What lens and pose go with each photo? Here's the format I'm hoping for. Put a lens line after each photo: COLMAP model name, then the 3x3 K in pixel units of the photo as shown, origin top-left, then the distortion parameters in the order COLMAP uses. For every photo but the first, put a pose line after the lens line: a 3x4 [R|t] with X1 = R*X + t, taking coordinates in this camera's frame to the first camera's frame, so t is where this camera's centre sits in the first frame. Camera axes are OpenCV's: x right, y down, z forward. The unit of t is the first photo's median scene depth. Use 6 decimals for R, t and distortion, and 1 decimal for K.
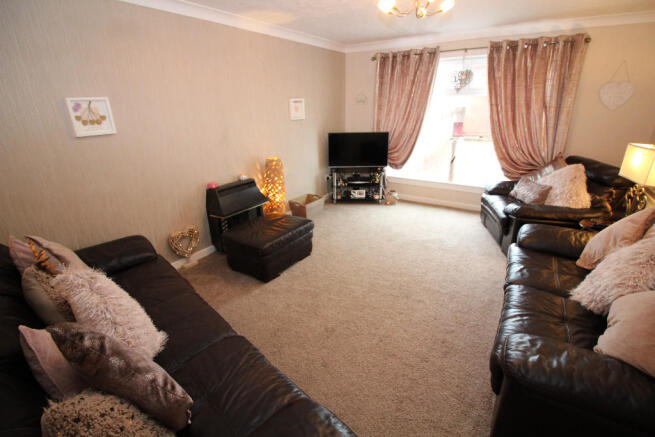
lens RADIAL K [[301.7, 0, 328.1], [0, 301.7, 213.7], [0, 0, 1]] dist [-0.006310, -0.001881]
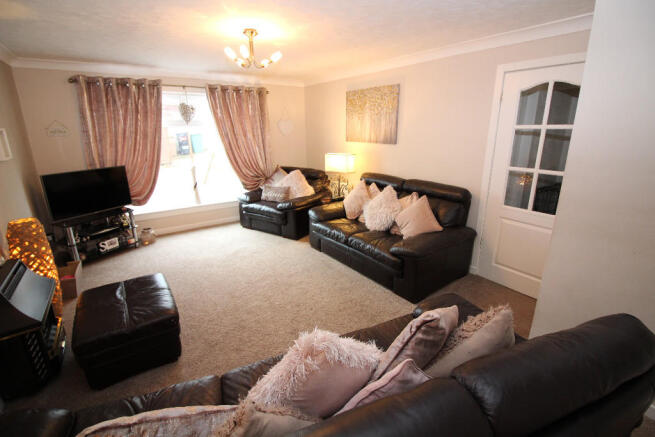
lens RADIAL K [[301.7, 0, 328.7], [0, 301.7, 217.1], [0, 0, 1]] dist [-0.006310, -0.001881]
pose [[0.386277, -0.251056, 0.887559, -0.426894], [0.319608, 0.939064, 0.126528, -0.057537], [-0.865241, 0.234796, 0.442978, 0.148562]]
